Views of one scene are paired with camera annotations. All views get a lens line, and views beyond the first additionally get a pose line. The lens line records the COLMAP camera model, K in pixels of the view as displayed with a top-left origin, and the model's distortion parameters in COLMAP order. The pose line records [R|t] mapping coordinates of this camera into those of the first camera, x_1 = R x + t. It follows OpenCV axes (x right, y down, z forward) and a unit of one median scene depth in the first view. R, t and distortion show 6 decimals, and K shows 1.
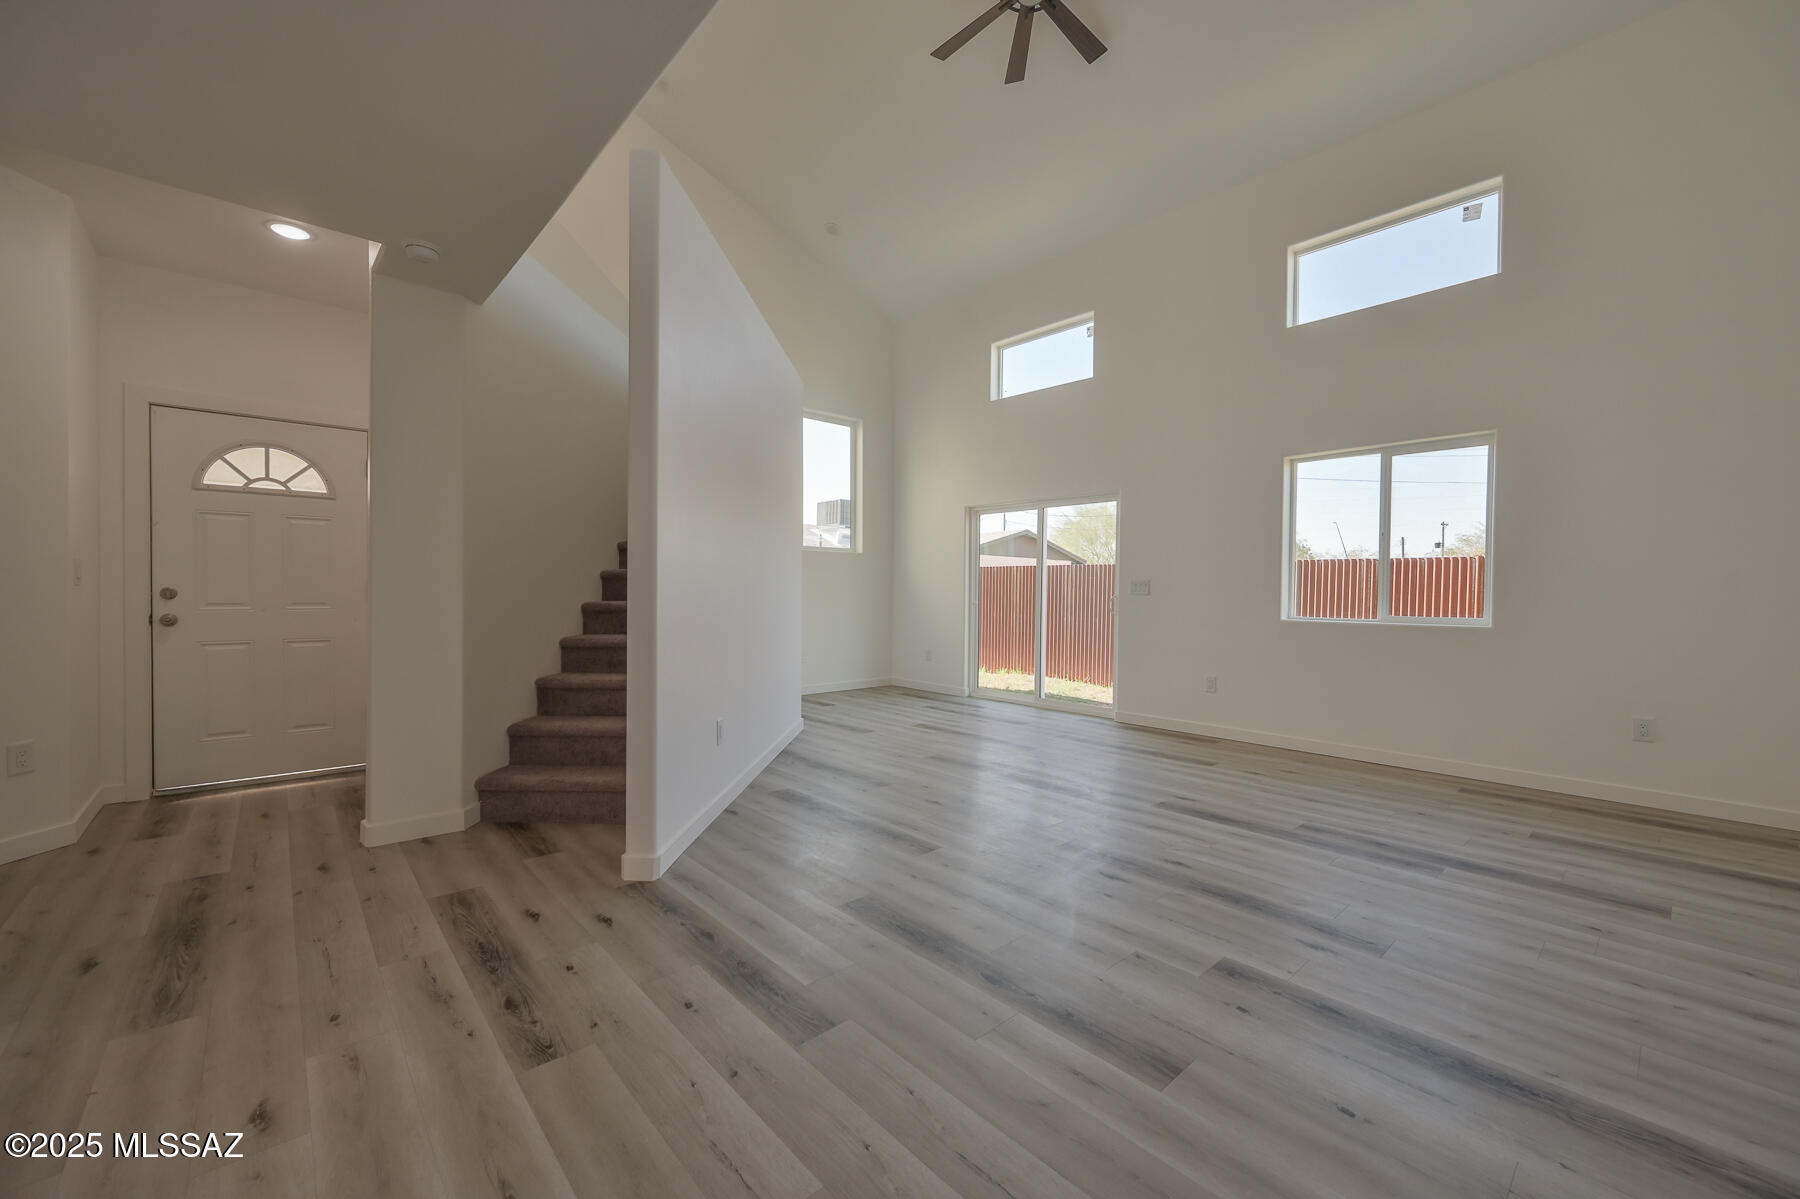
lens RADIAL K [[706.9, 0, 898.5], [0, 706.9, 602.1], [0, 0, 1]] dist [-0.002768, 0.000596]
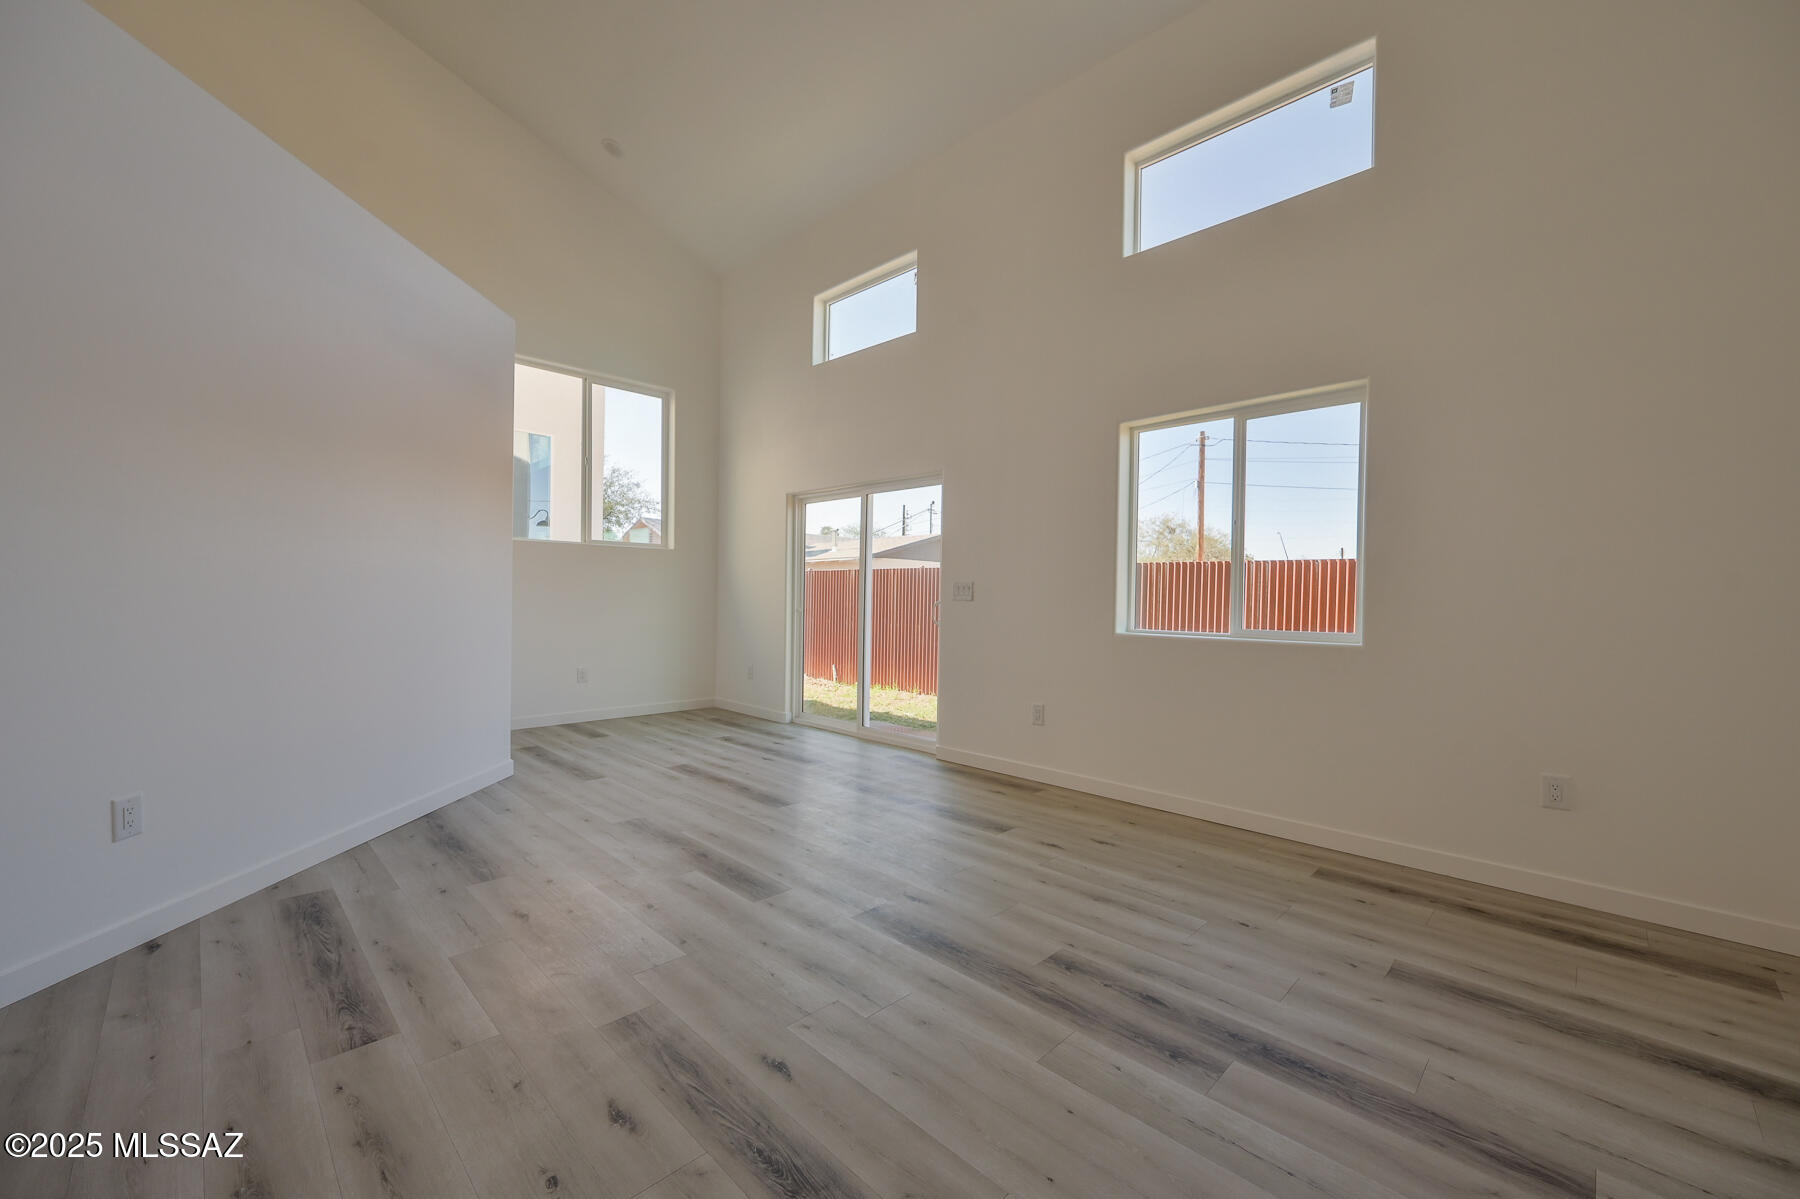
lens RADIAL K [[706.9, 0, 899.4], [0, 706.9, 604.1], [0, 0, 1]] dist [-0.002768, 0.000596]
pose [[0.998448, 0.004906, 0.055484, 0.364890], [-0.004491, 0.999961, -0.007587, -0.000118], [-0.055519, 0.007326, 0.998431, 0.334402]]
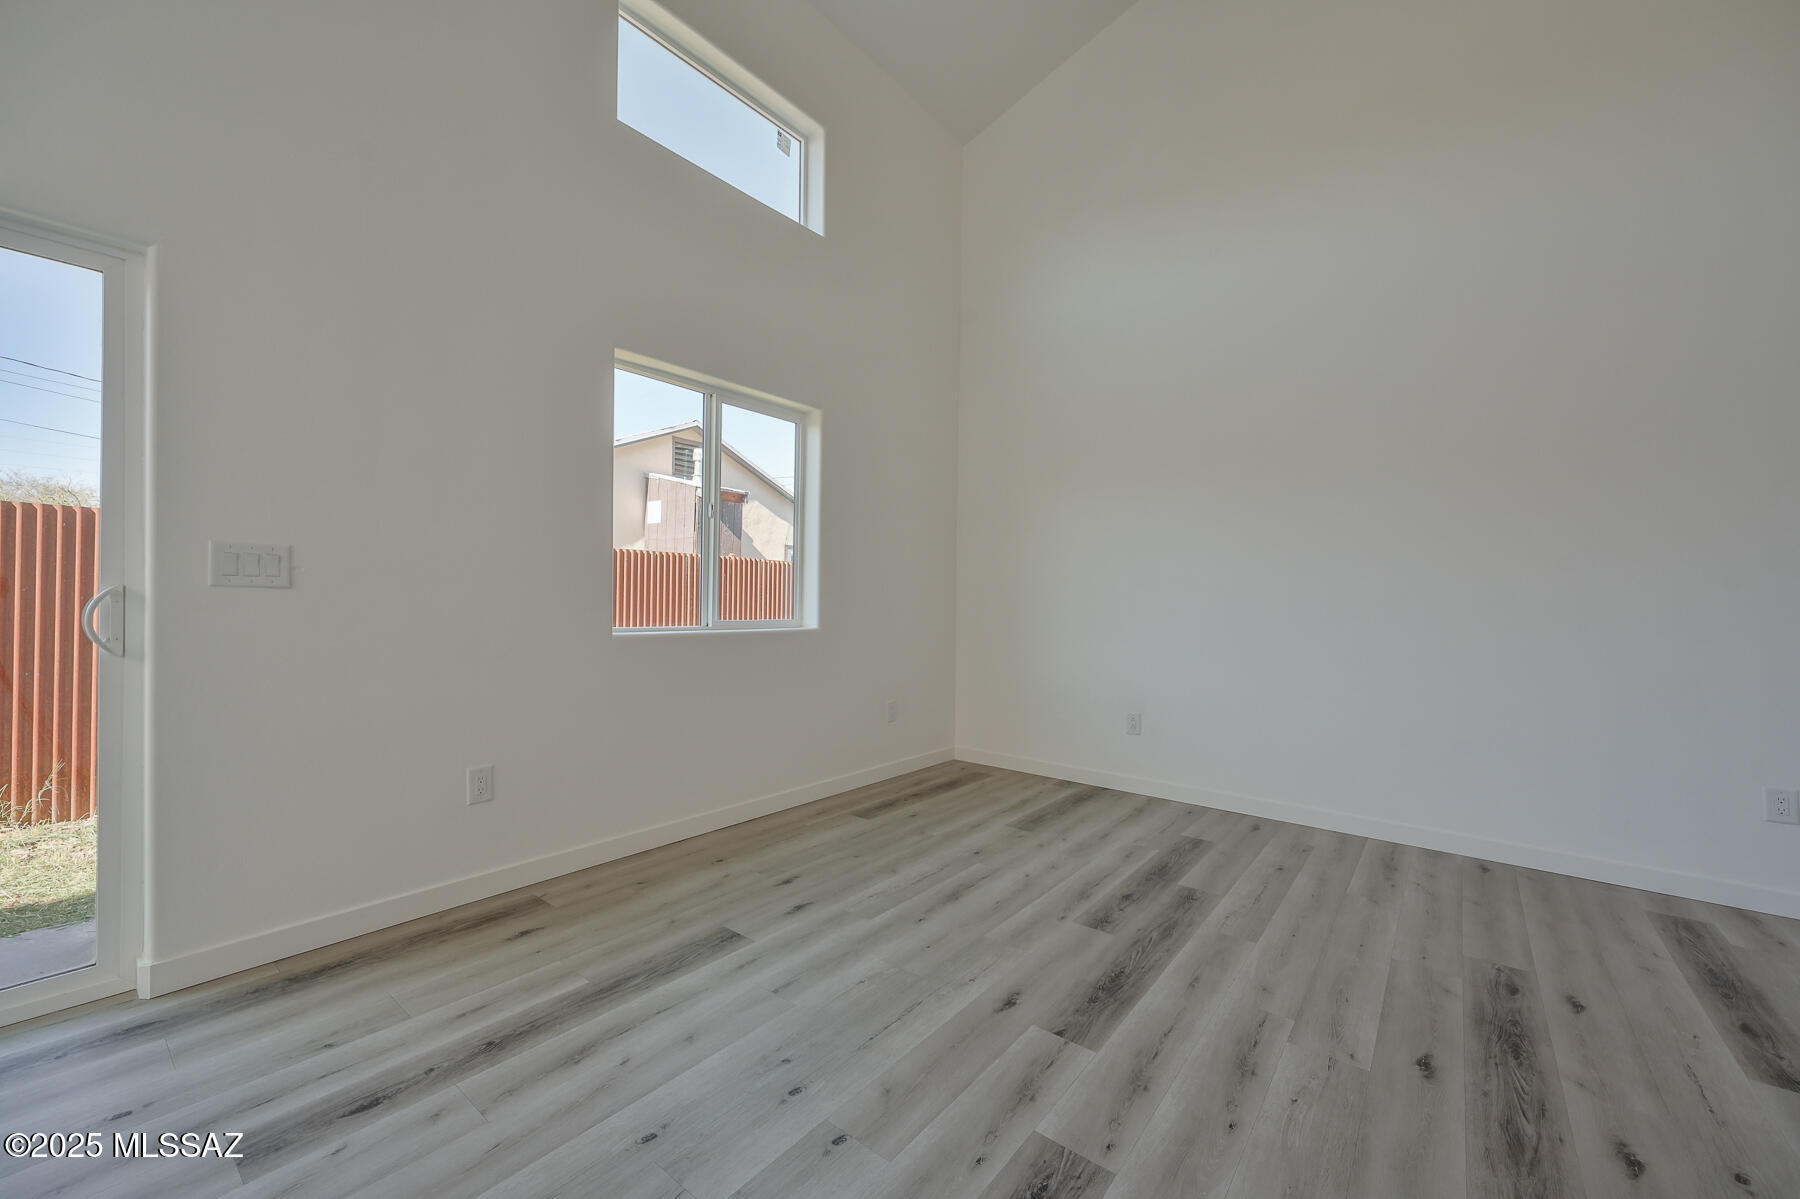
lens RADIAL K [[706.9, 0, 899.5], [0, 706.9, 606.8], [0, 0, 1]] dist [-0.002768, 0.000596]
pose [[-0.169458, -0.025668, 0.985203, -0.077102], [-0.005933, 0.999669, 0.025024, -0.018595], [-0.985519, -0.001605, -0.169555, 1.212789]]
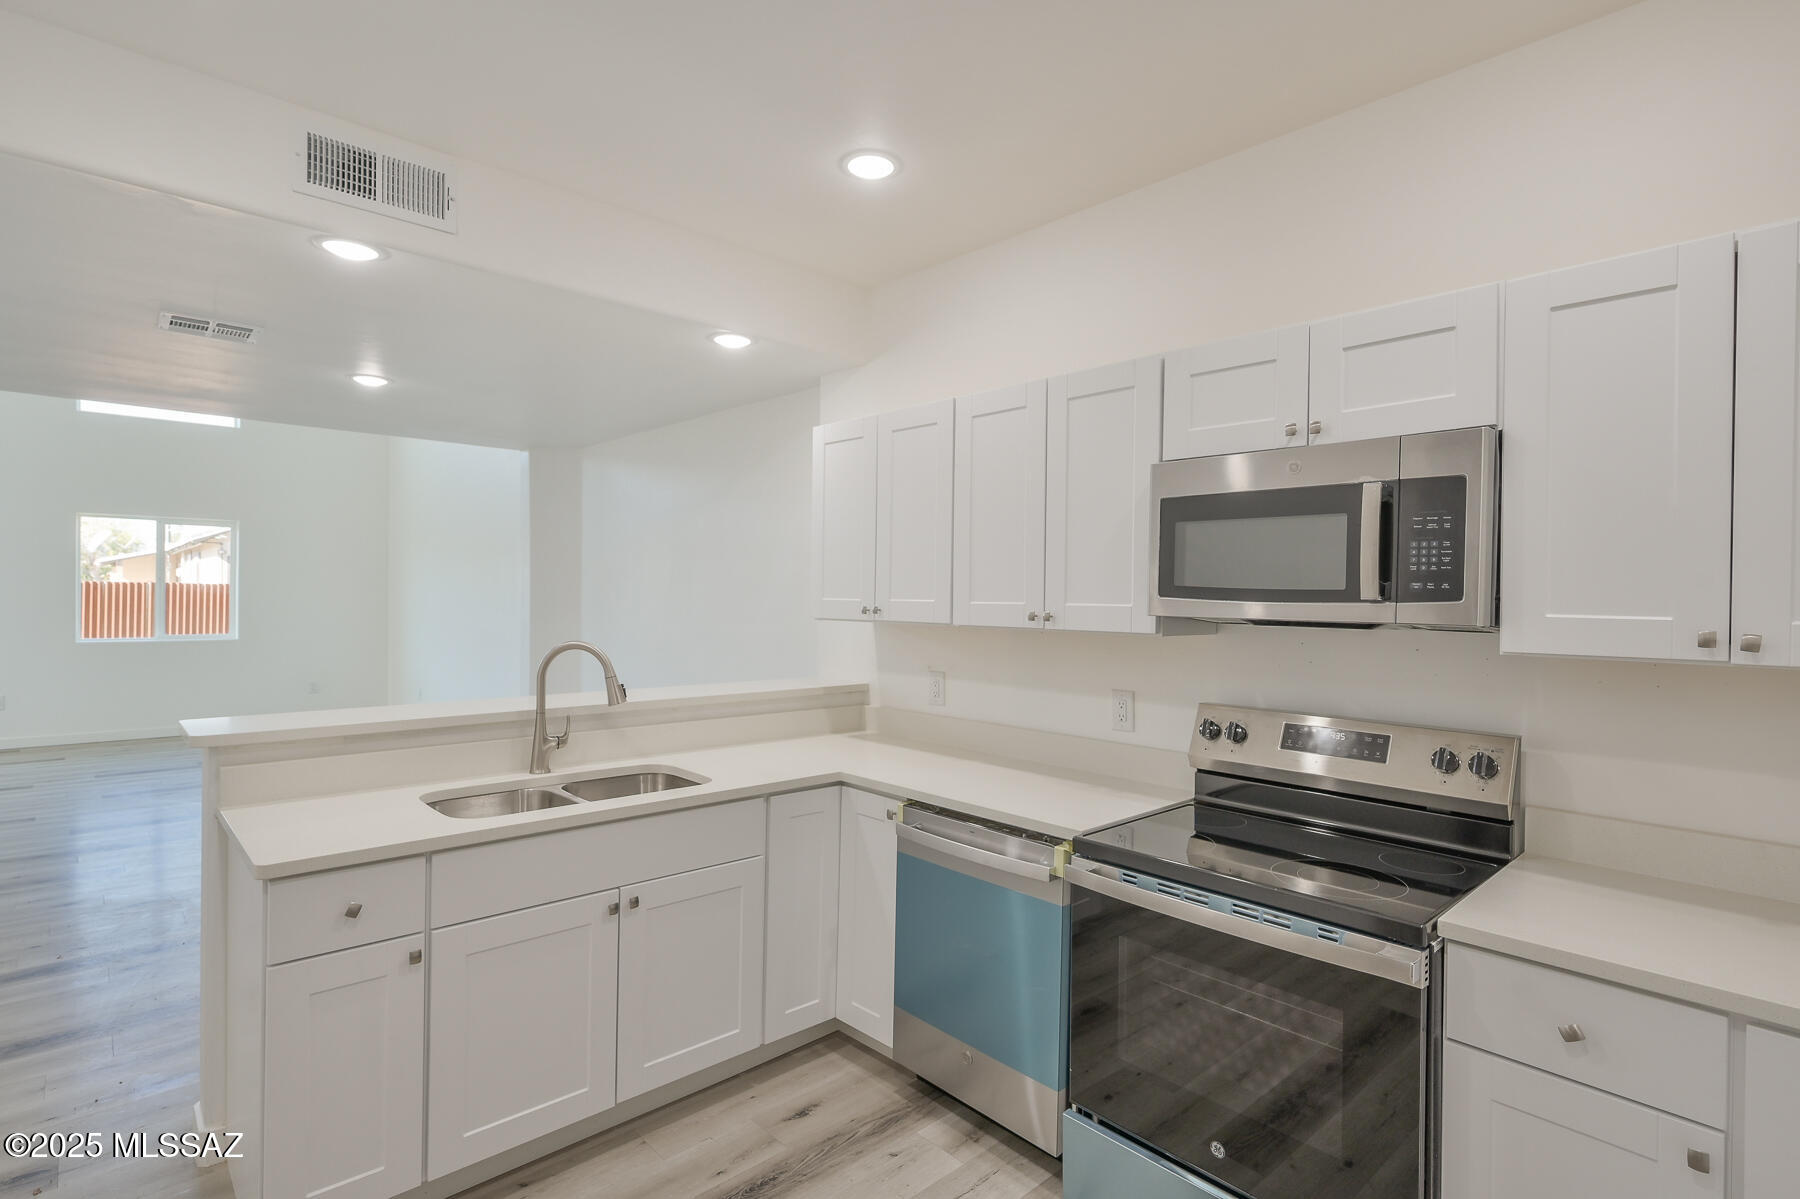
lens RADIAL K [[878.8, 0, 896.7], [0, 878.8, 599.0], [0, 0, 1]] dist [0.000110, 0.001617]
pose [[-0.018544, -0.013114, 0.999742, -1.482875], [0.000064, 0.999914, 0.013118, -0.099623], [-0.999828, 0.000307, -0.018542, -0.618603]]
